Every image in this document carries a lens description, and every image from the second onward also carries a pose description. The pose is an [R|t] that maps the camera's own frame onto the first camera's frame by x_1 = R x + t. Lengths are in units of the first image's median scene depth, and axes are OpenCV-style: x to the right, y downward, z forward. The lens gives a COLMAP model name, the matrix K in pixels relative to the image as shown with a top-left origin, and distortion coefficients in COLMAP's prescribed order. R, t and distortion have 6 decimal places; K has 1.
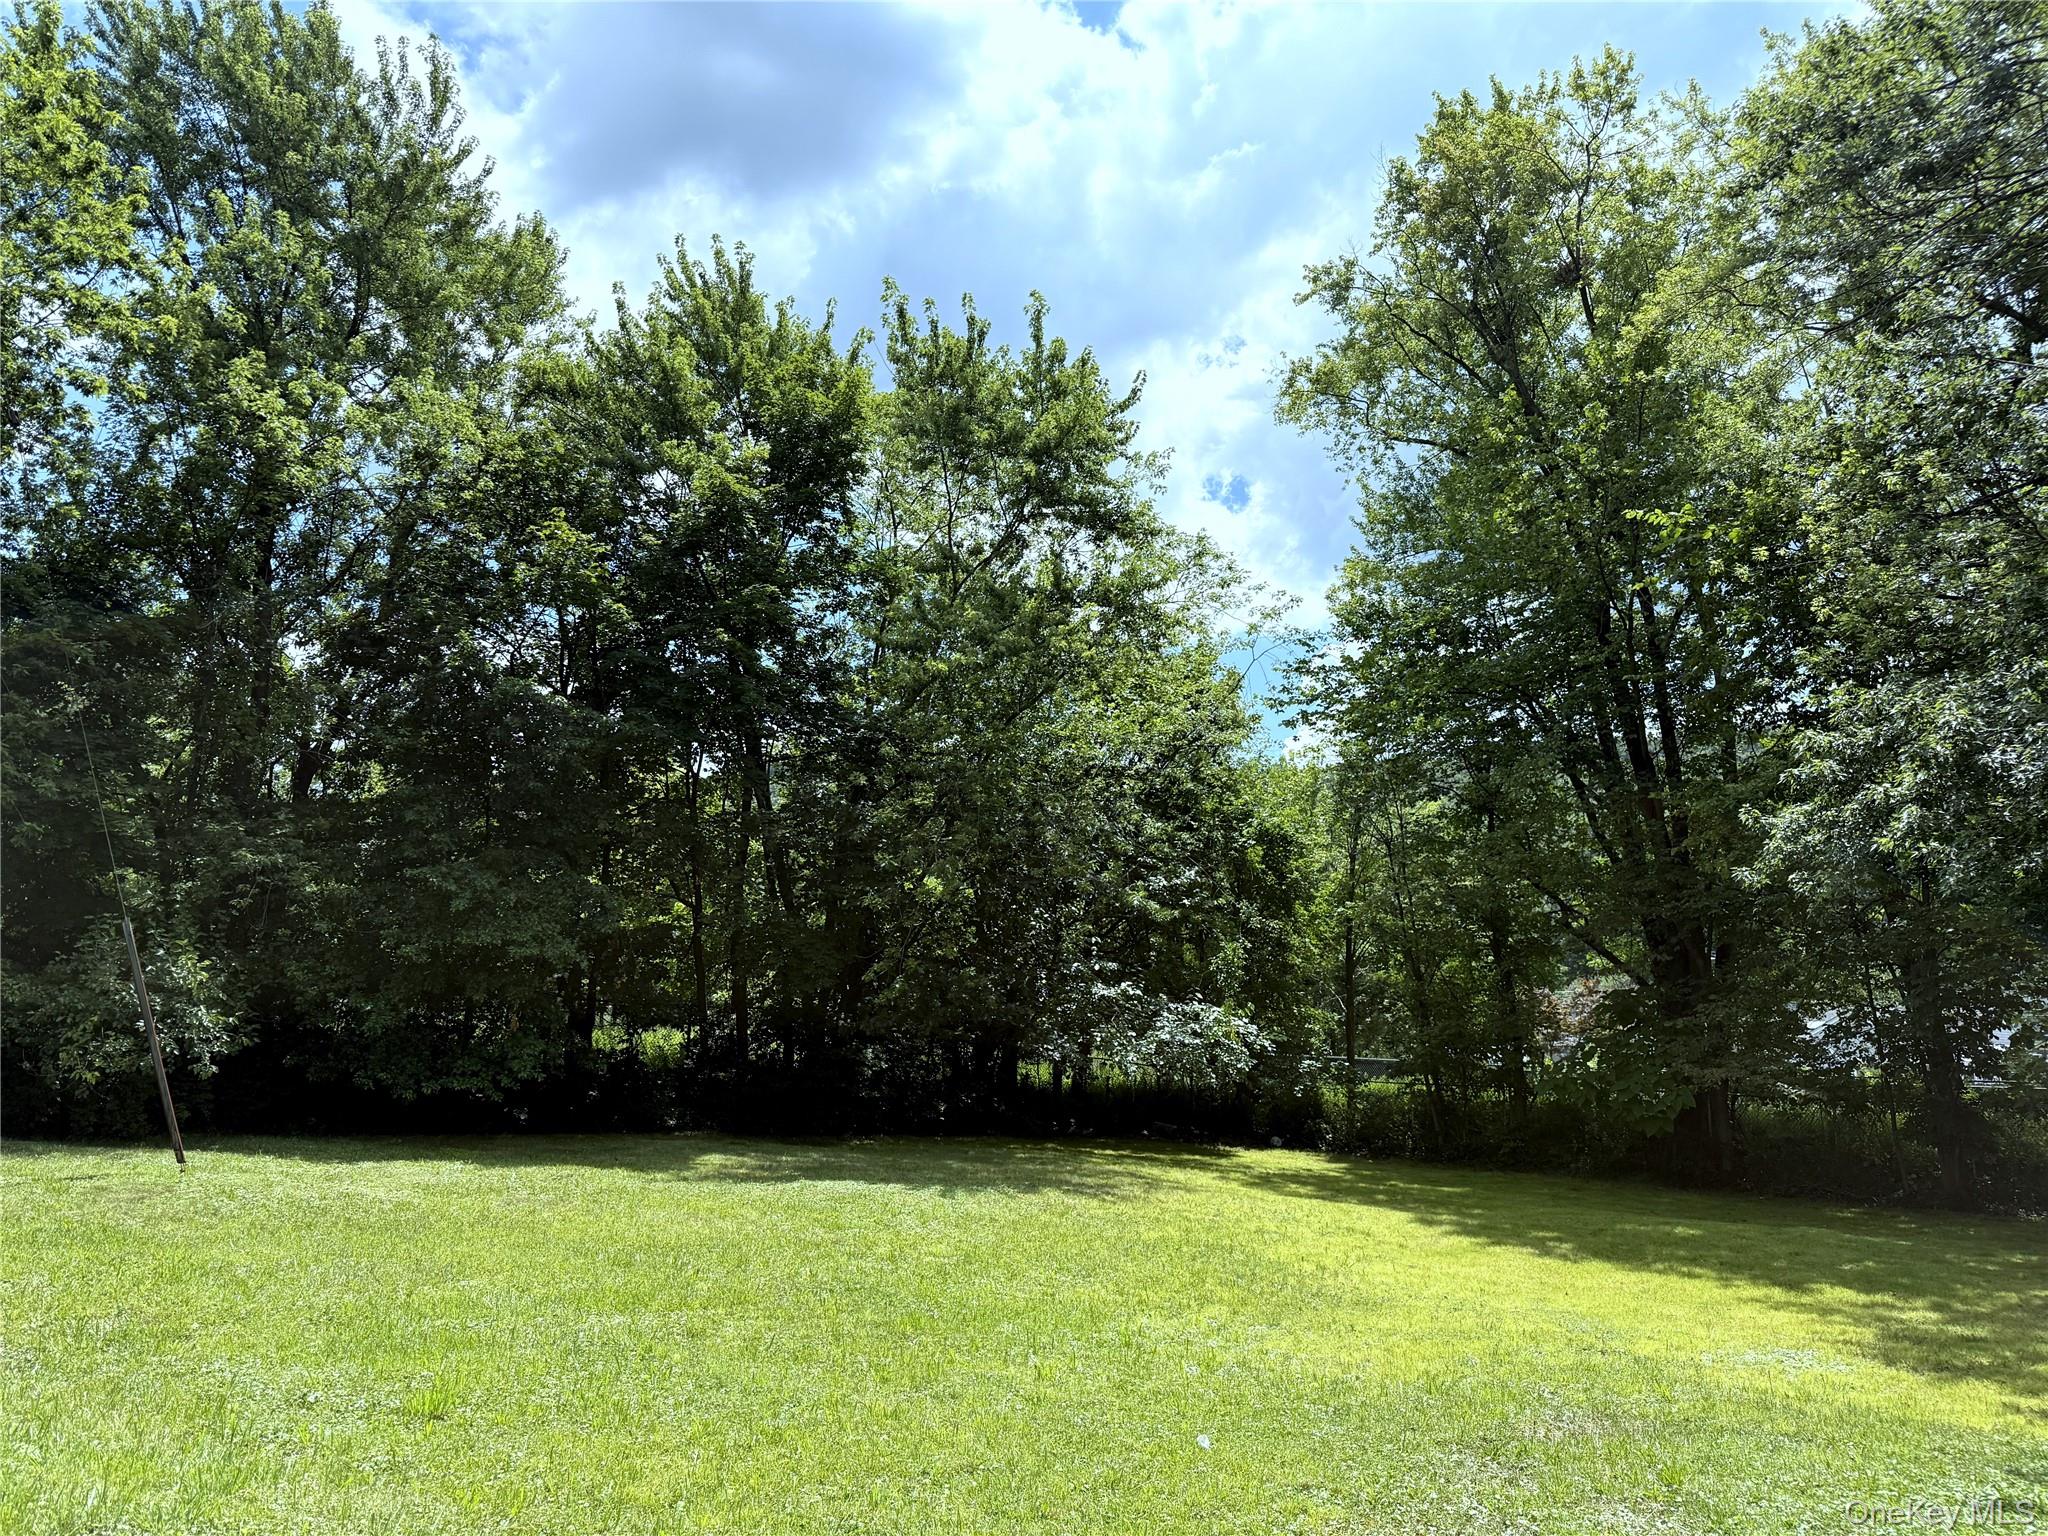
lens RADIAL K [[1443.9, 0, 1034.1], [0, 1443.9, 792.0], [0, 0, 1]] dist [0.045640, -0.045795]
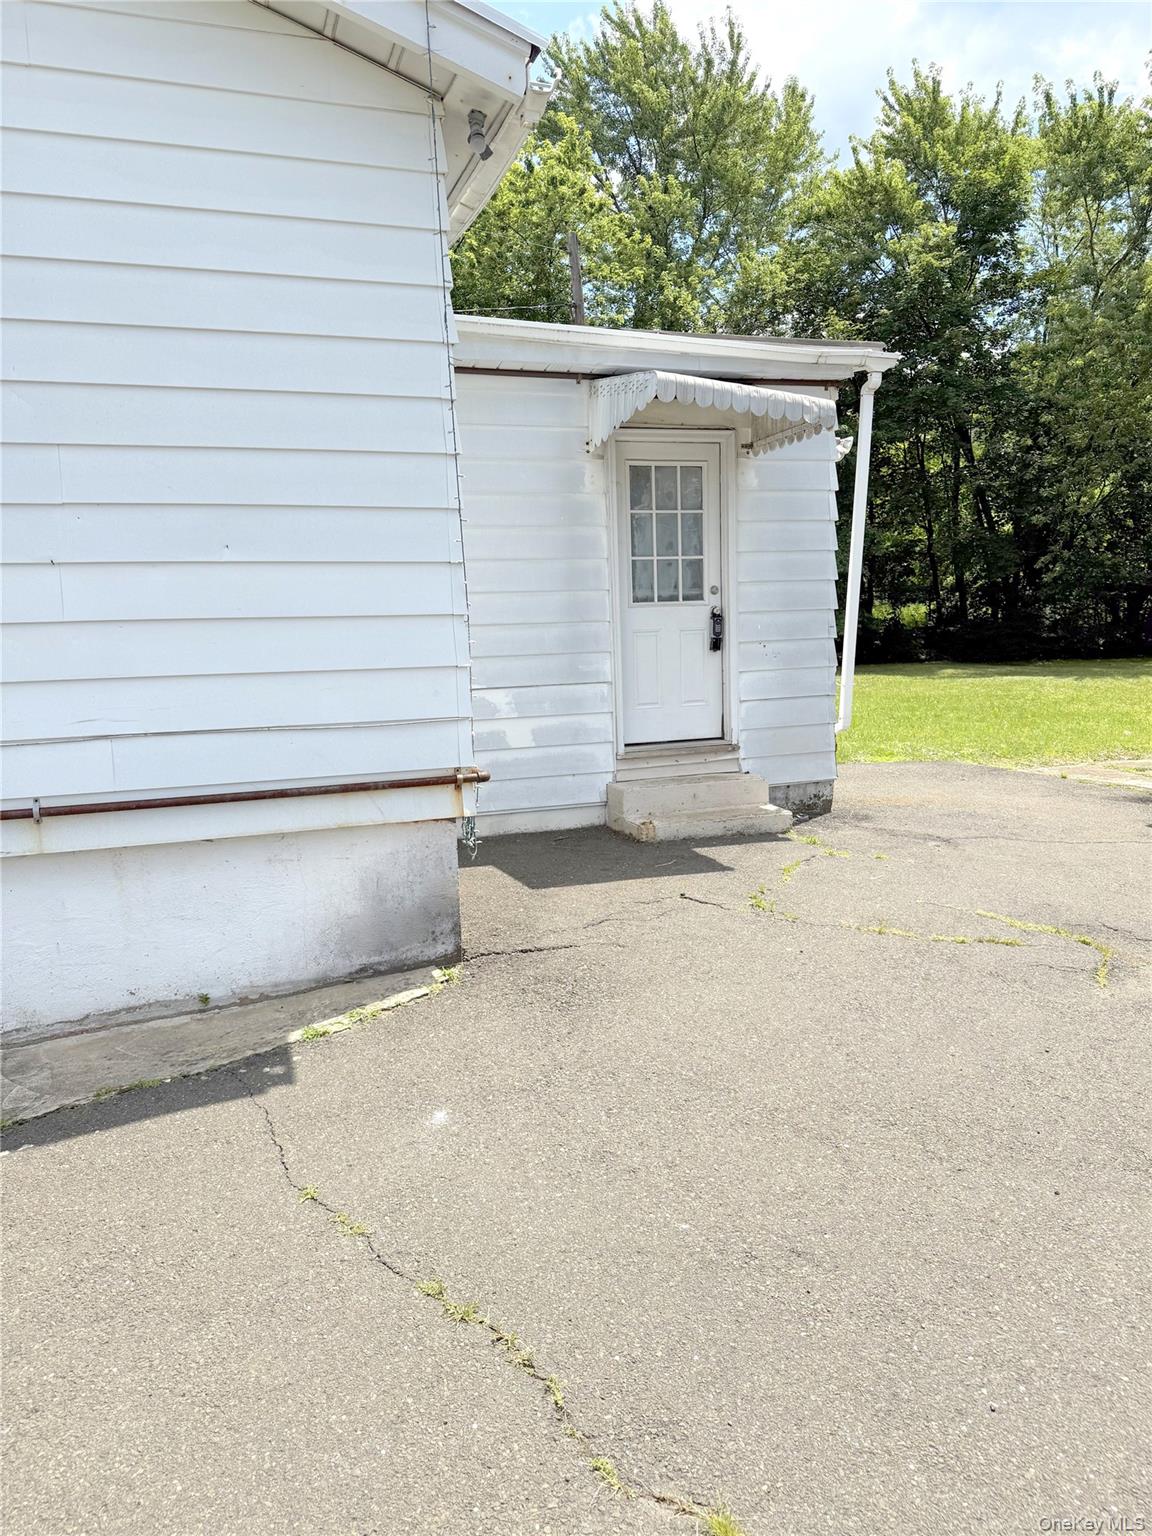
lens RADIAL K [[1082.9, 0, 572.6], [0, 1082.9, 778.4], [0, 0, 1]] dist [0.045640, -0.045795]
pose [[0.851104, 0.008396, -0.524930, 0.078686], [0.159964, 0.948181, 0.274526, -0.060667], [0.500033, -0.317620, 0.805657, -0.305203]]
